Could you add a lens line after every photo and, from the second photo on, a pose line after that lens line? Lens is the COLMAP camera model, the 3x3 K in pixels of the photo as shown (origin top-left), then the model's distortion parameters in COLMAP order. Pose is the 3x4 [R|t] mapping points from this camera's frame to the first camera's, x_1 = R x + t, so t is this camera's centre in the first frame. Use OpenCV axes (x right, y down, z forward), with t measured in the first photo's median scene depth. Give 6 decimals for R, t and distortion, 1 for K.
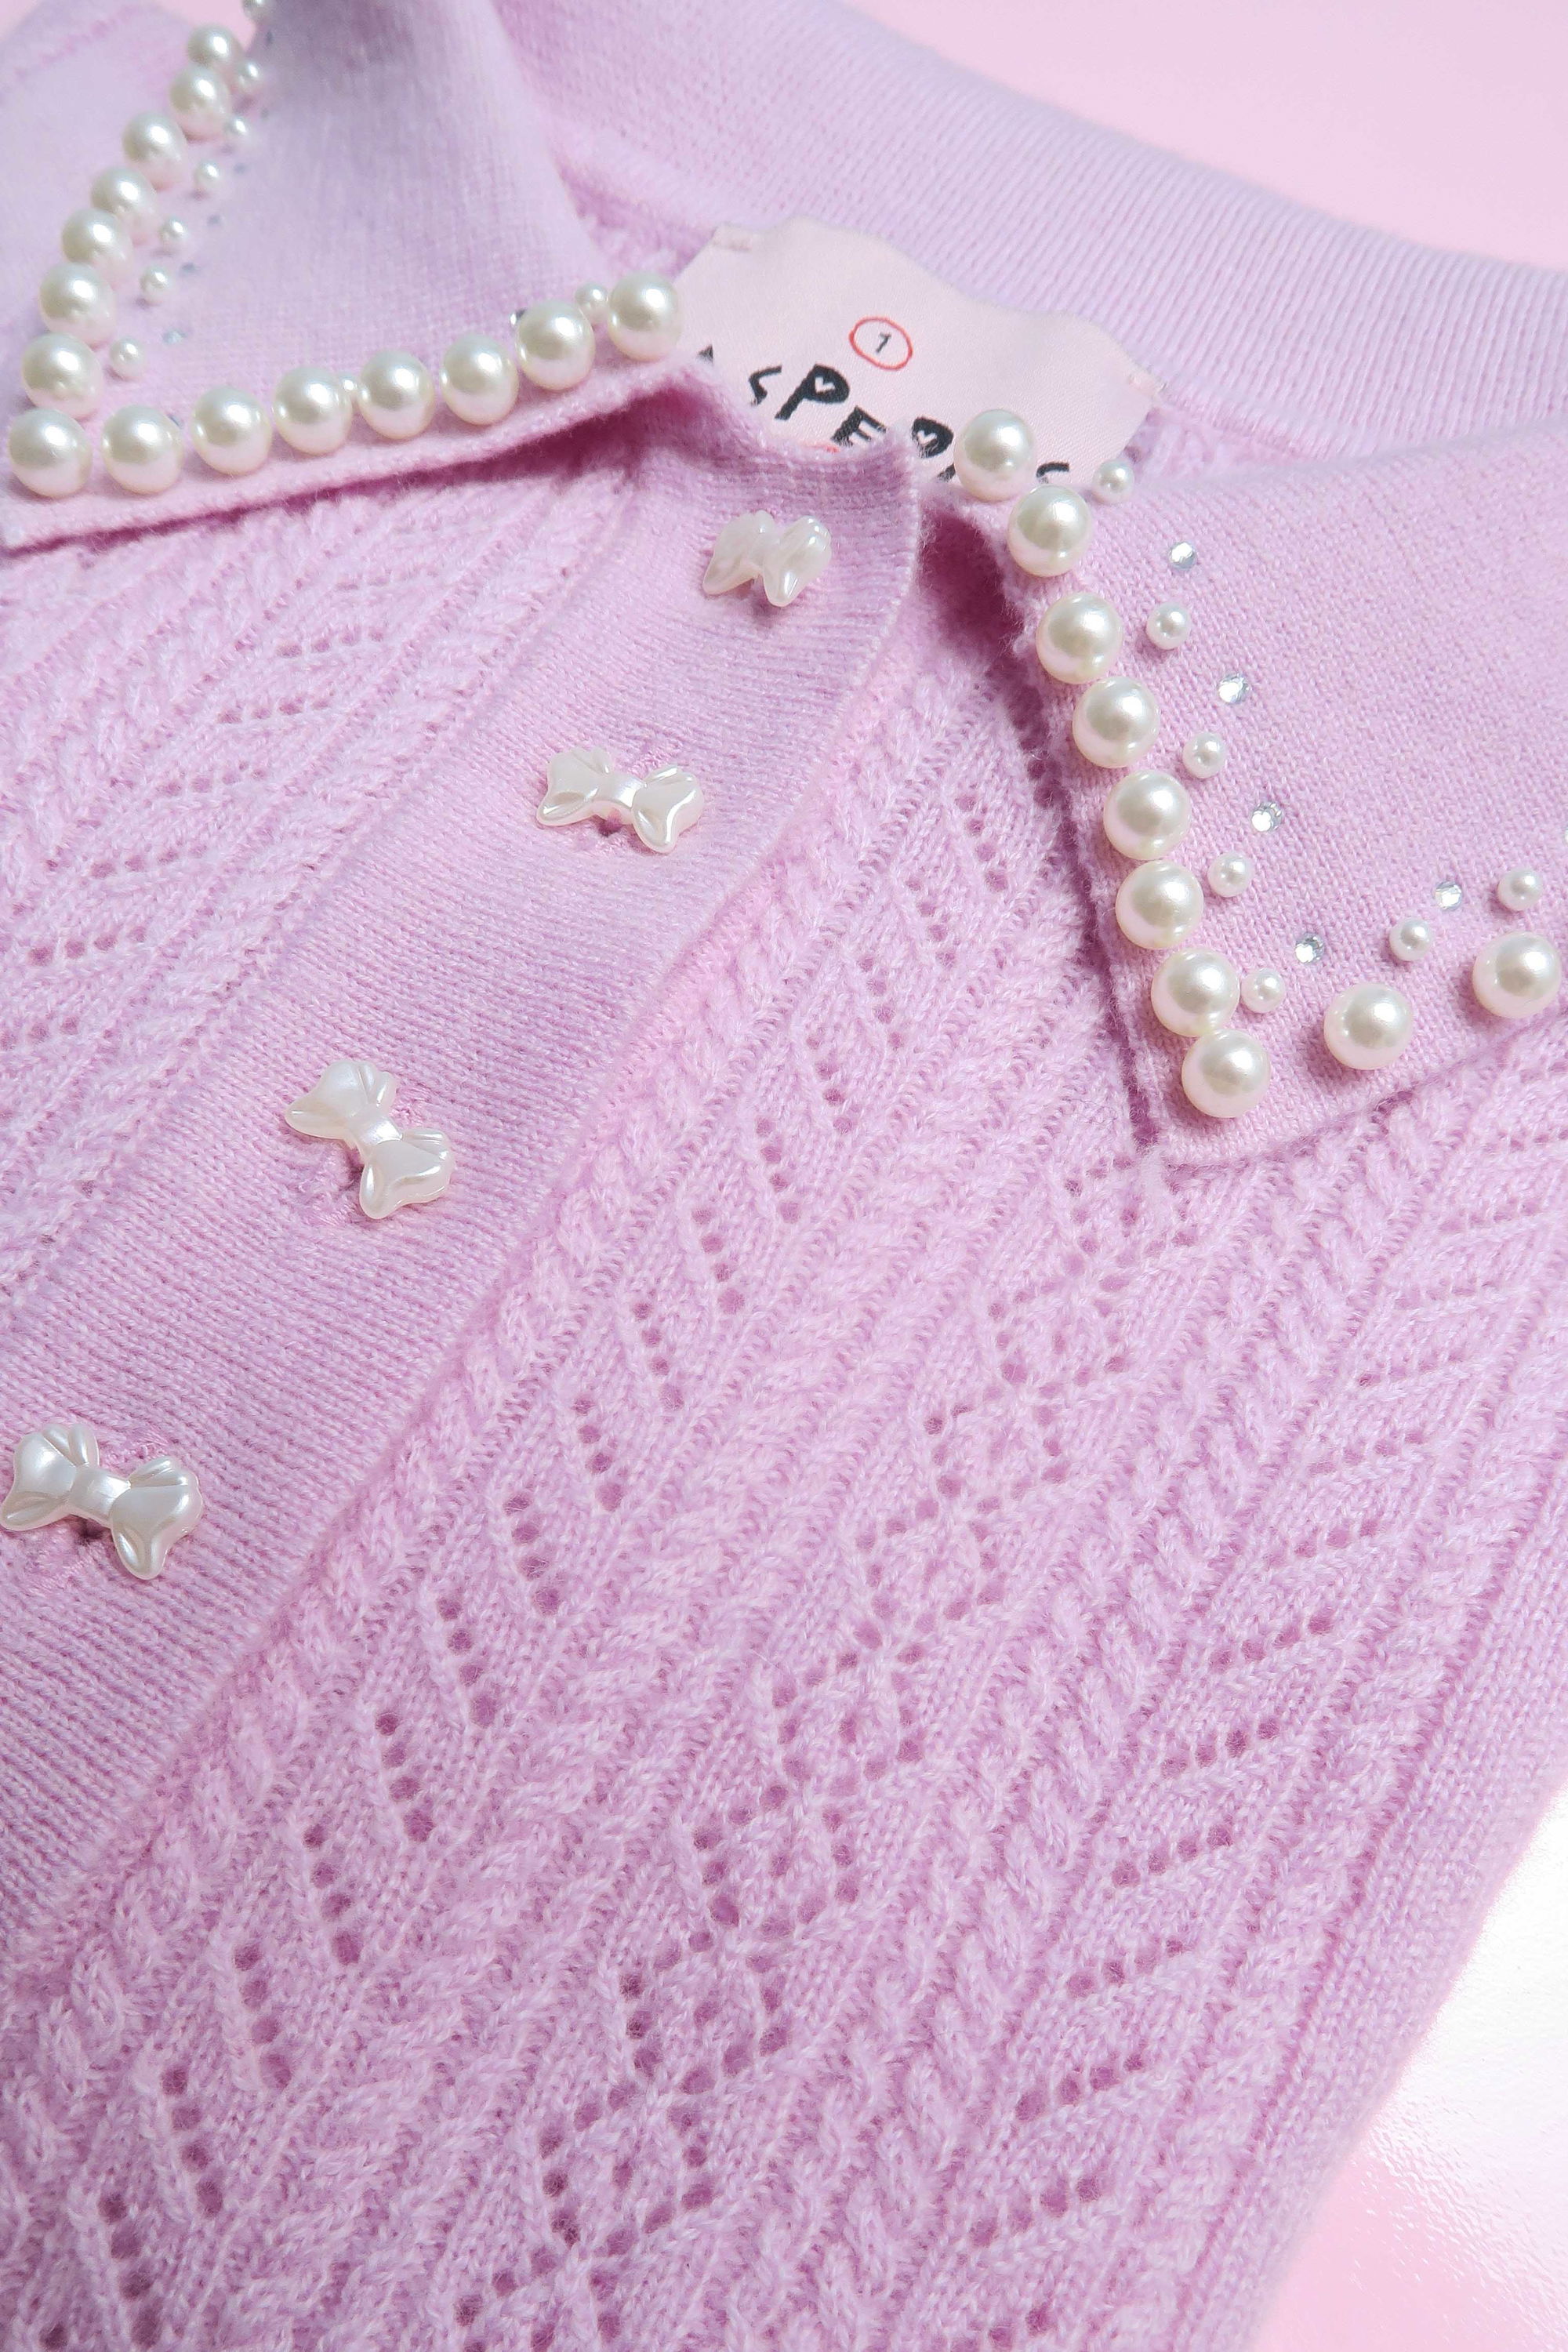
lens RADIAL K [[1926.0, 0, 855.6], [0, 1926.0, 1185.8], [0, 0, 1]] dist [-0.063904, 0.038328]
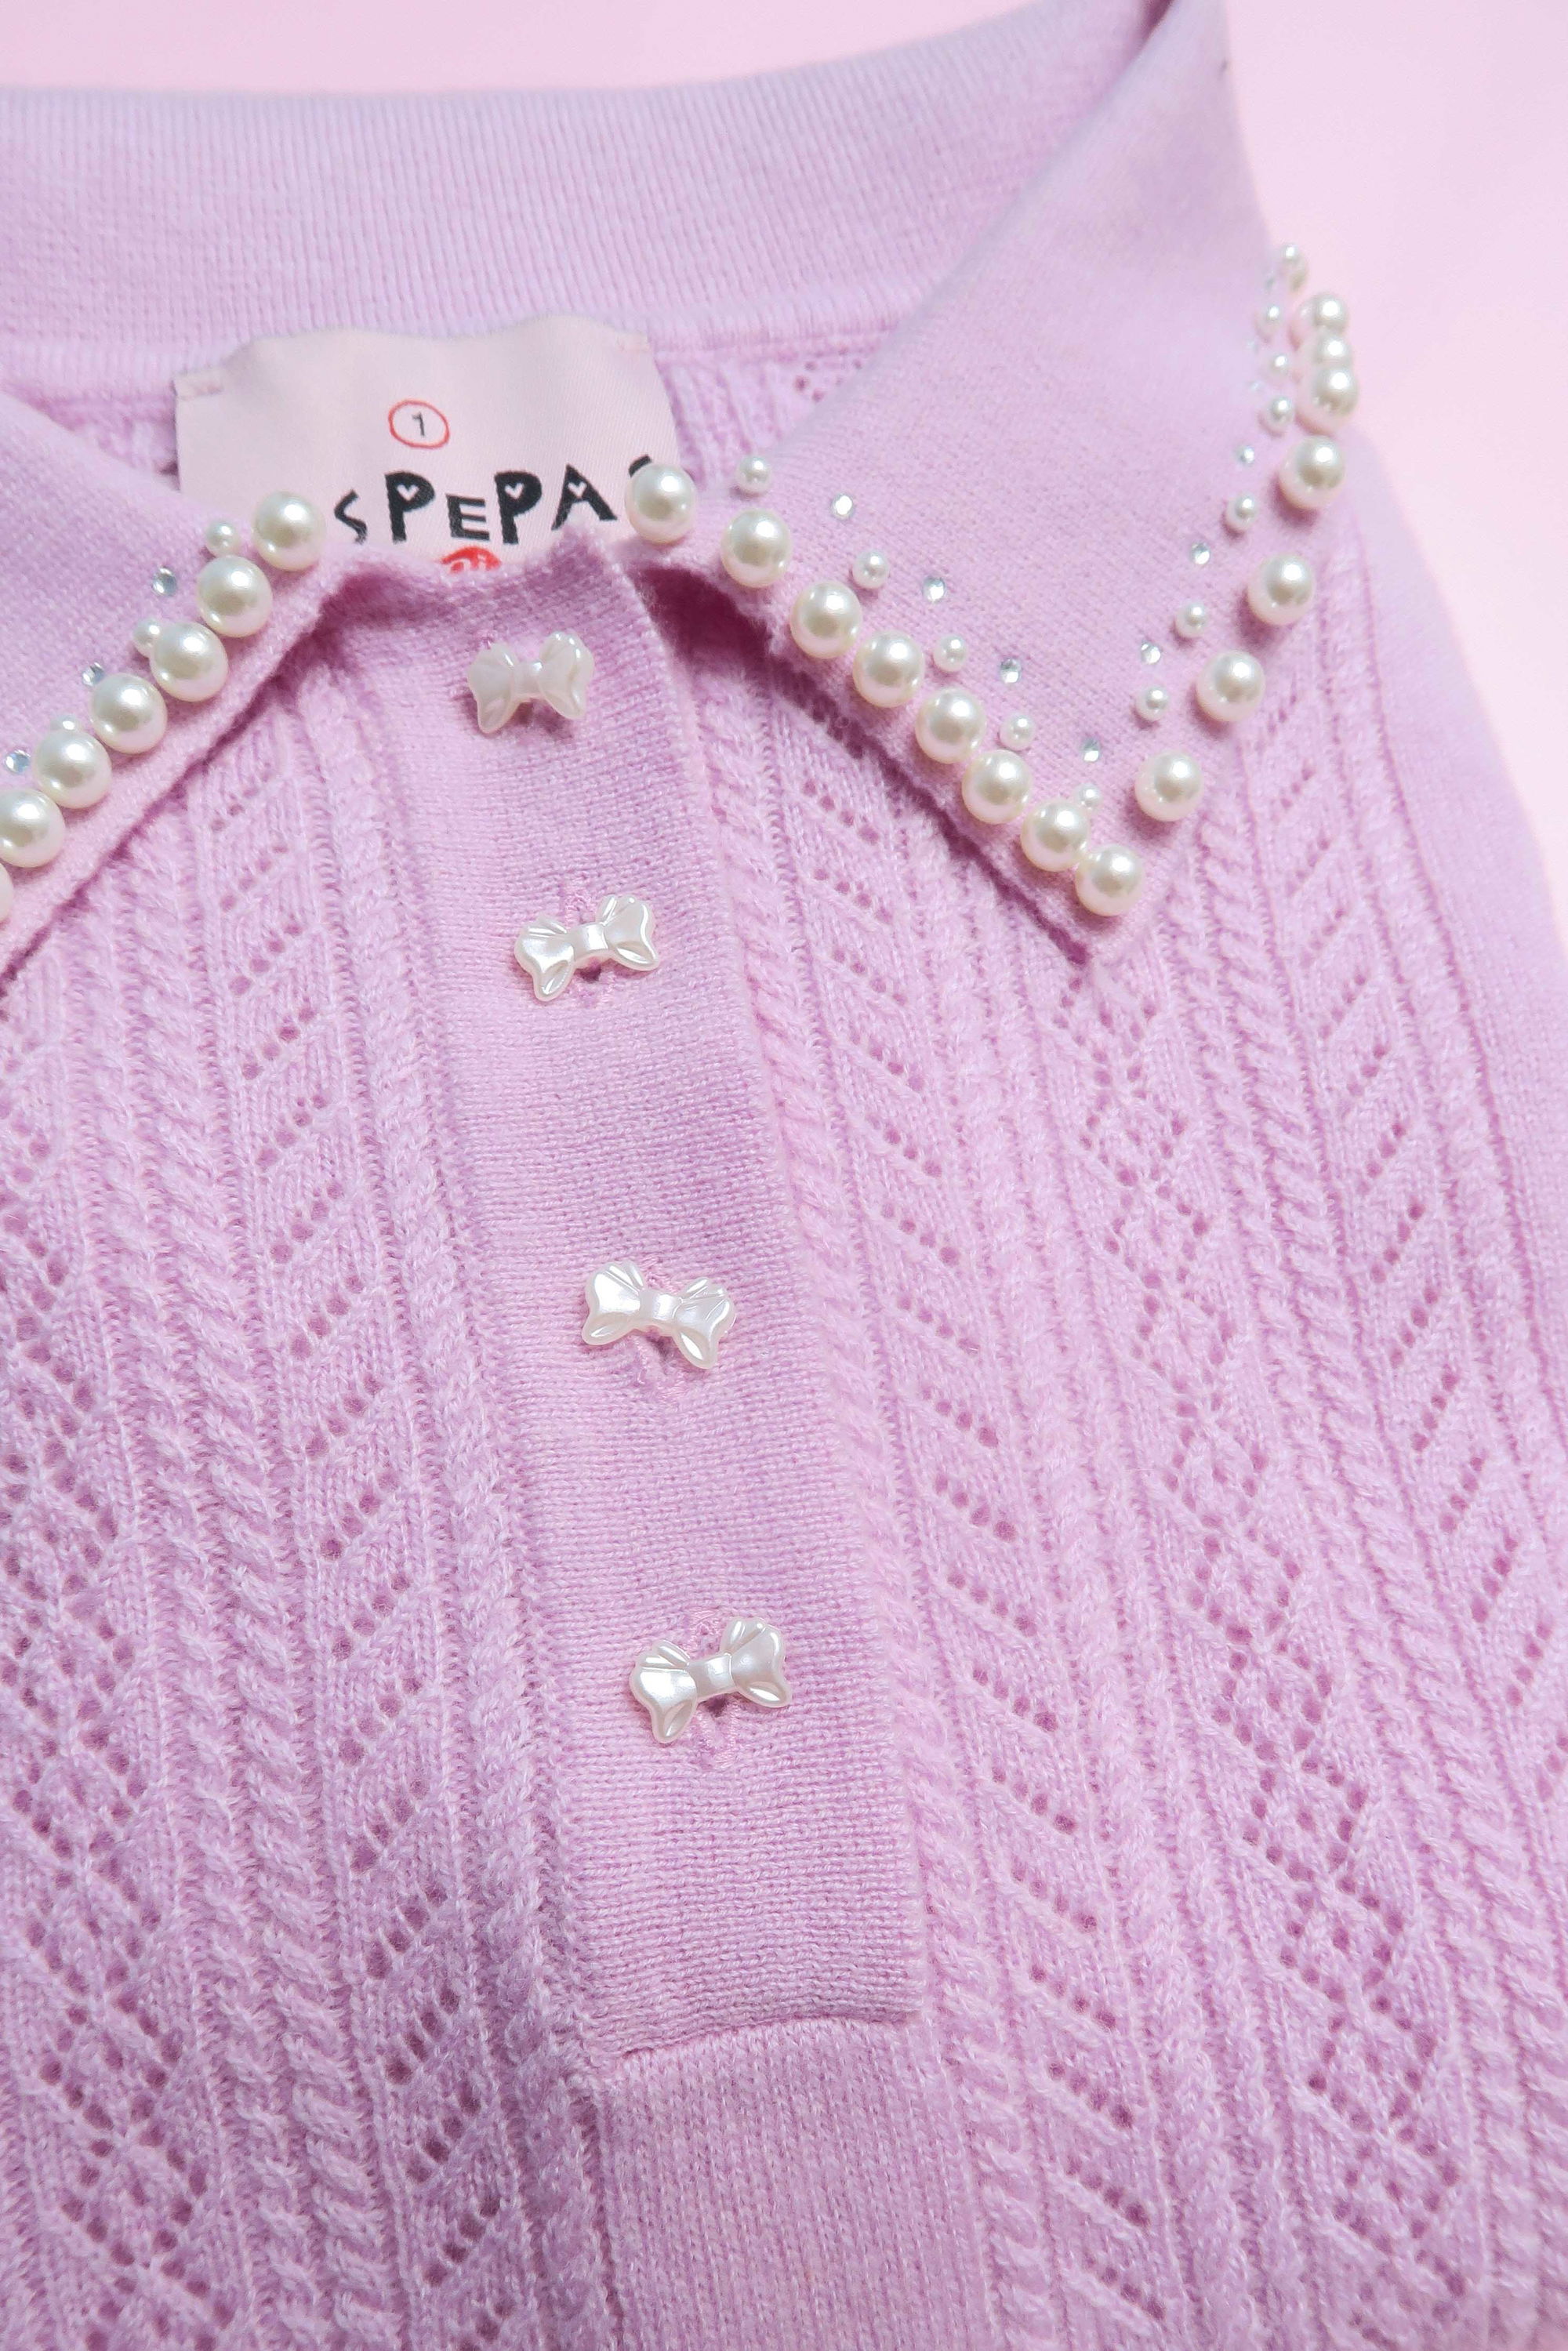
lens RADIAL K [[1925.2, 0, 855.6], [0, 1925.2, 1185.3], [0, 0, 1]] dist [-0.063904, 0.038328]
pose [[0.807054, -0.550074, 0.214671, -0.325810], [0.506512, 0.831780, 0.227129, -0.267929], [-0.303496, -0.074572, 0.949910, -0.150826]]
